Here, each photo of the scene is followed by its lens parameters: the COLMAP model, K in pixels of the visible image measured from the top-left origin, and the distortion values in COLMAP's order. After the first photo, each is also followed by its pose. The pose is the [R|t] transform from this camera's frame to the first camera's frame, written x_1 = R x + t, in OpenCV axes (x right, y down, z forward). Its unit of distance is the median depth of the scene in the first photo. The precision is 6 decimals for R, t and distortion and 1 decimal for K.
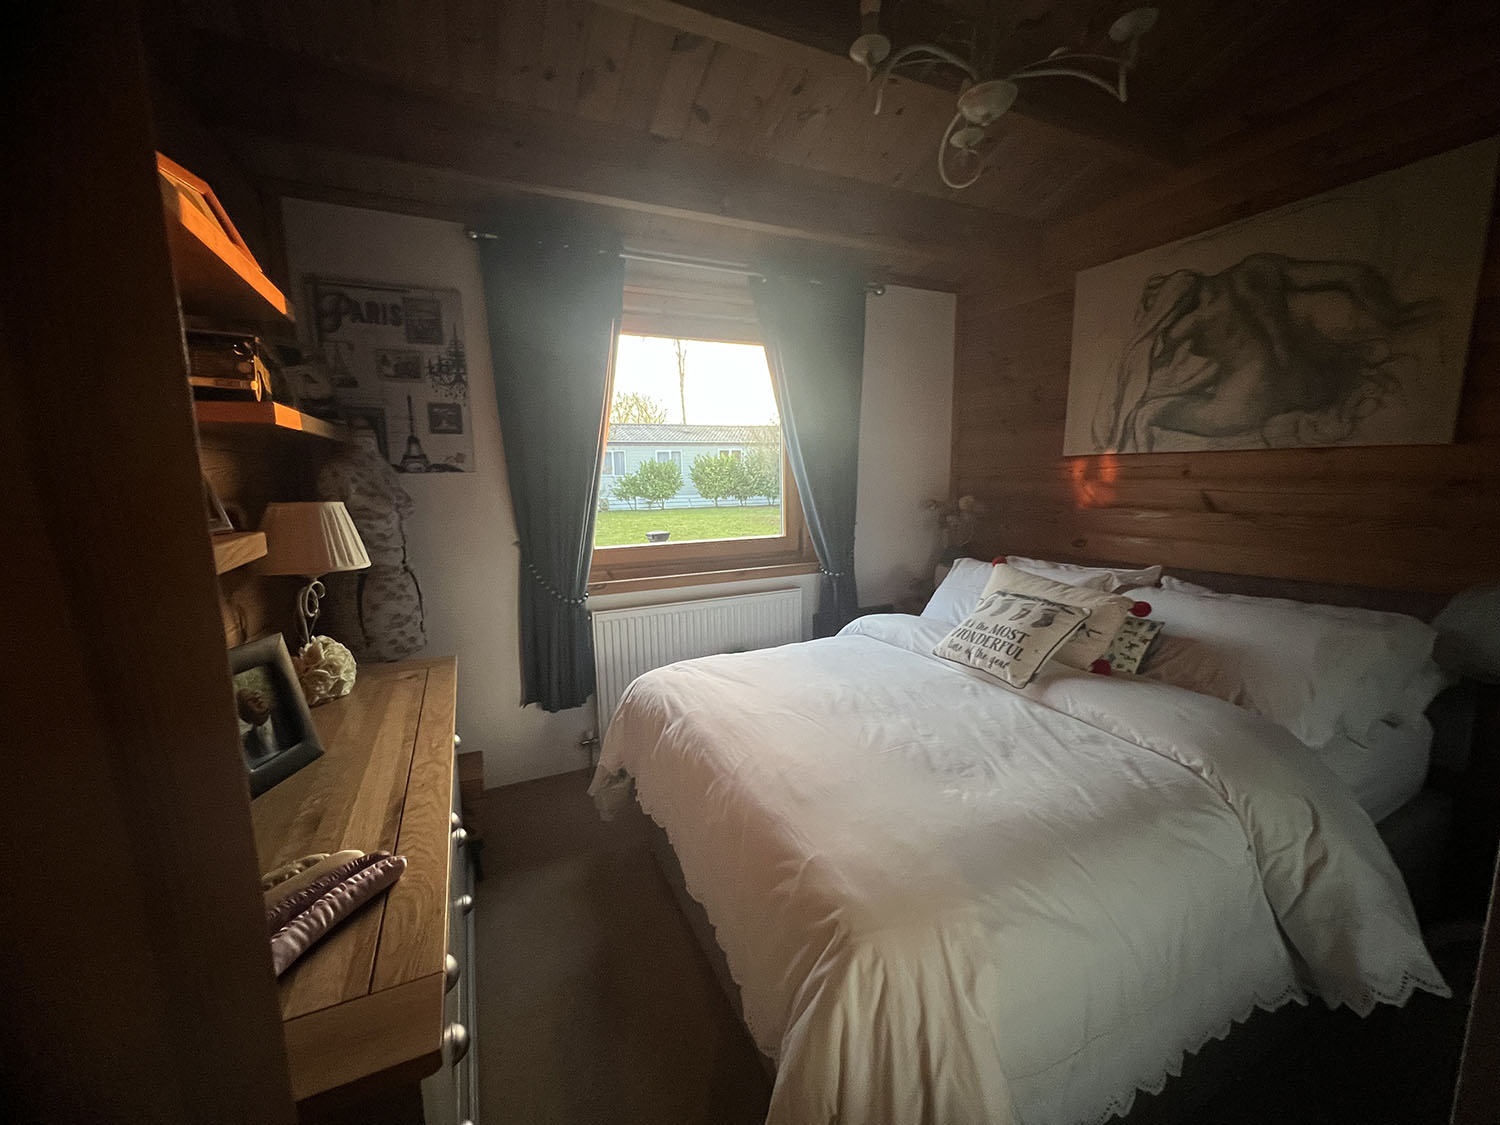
lens RADIAL K [[600.4, 0, 747.1], [0, 600.4, 564.3], [0, 0, 1]] dist [-0.001063, -0.000143]
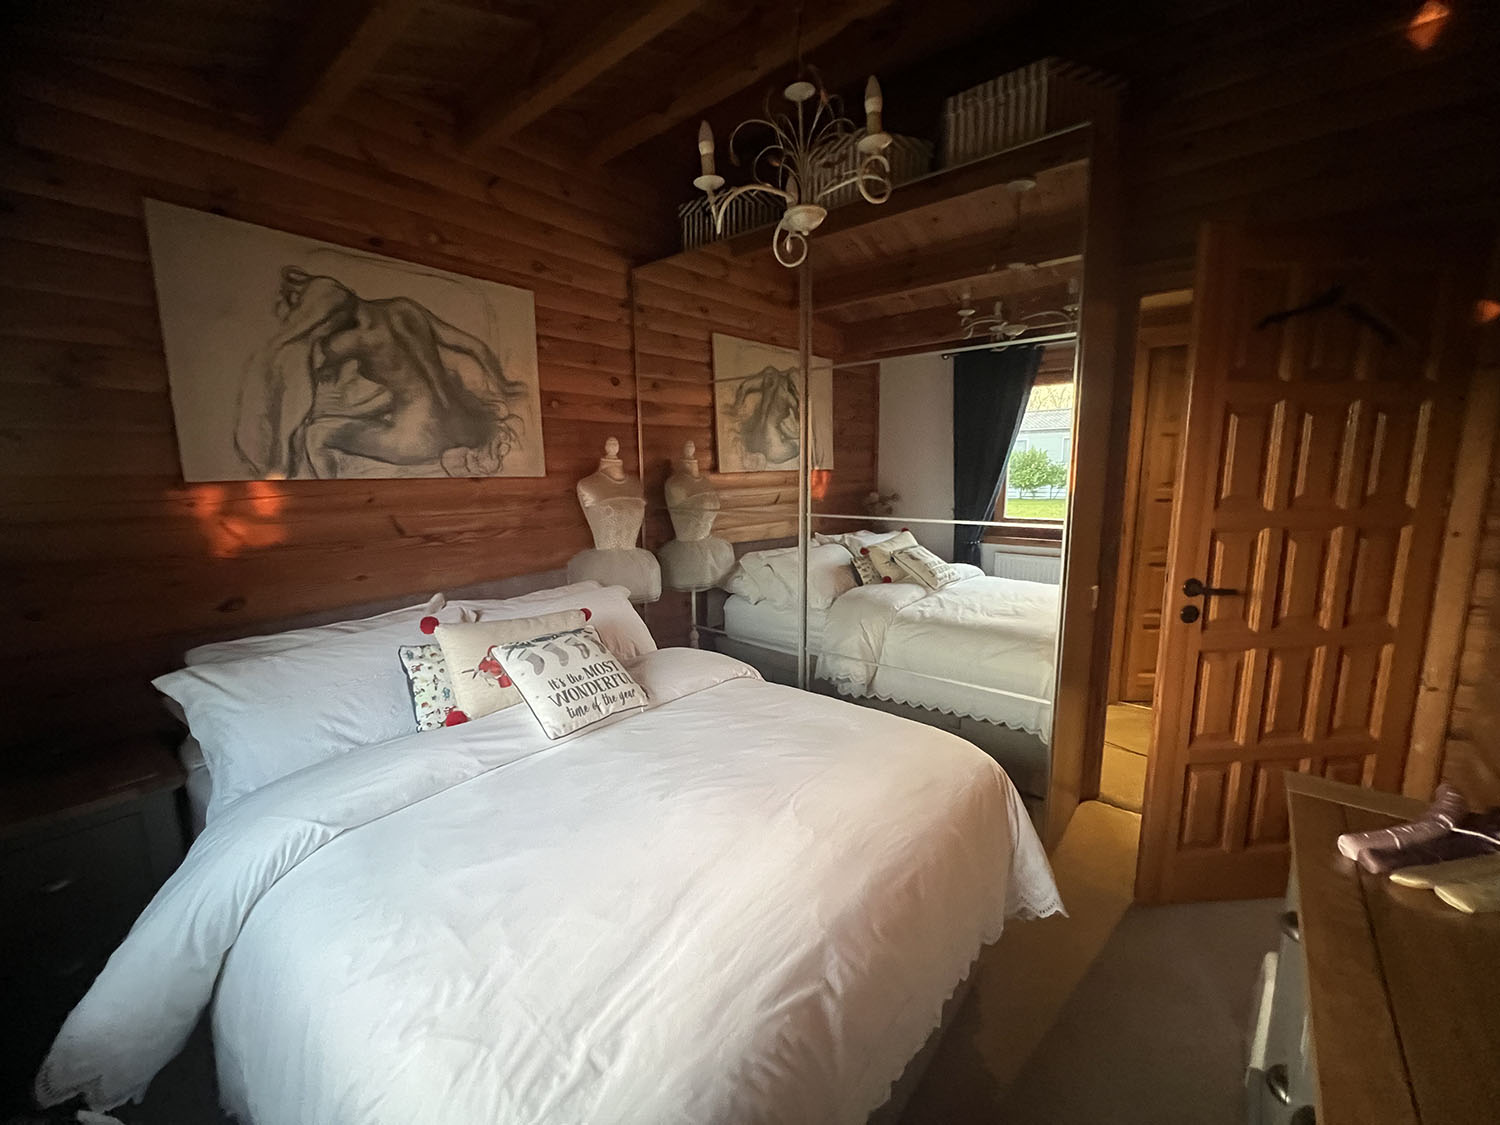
lens RADIAL K [[600.4, 0, 746.9], [0, 600.4, 562.6], [0, 0, 1]] dist [-0.001063, -0.000143]
pose [[-0.420690, -0.122041, 0.898958, -0.403666], [0.151313, 0.967591, 0.202169, -0.166141], [-0.894497, 0.221075, -0.388590, 0.894272]]
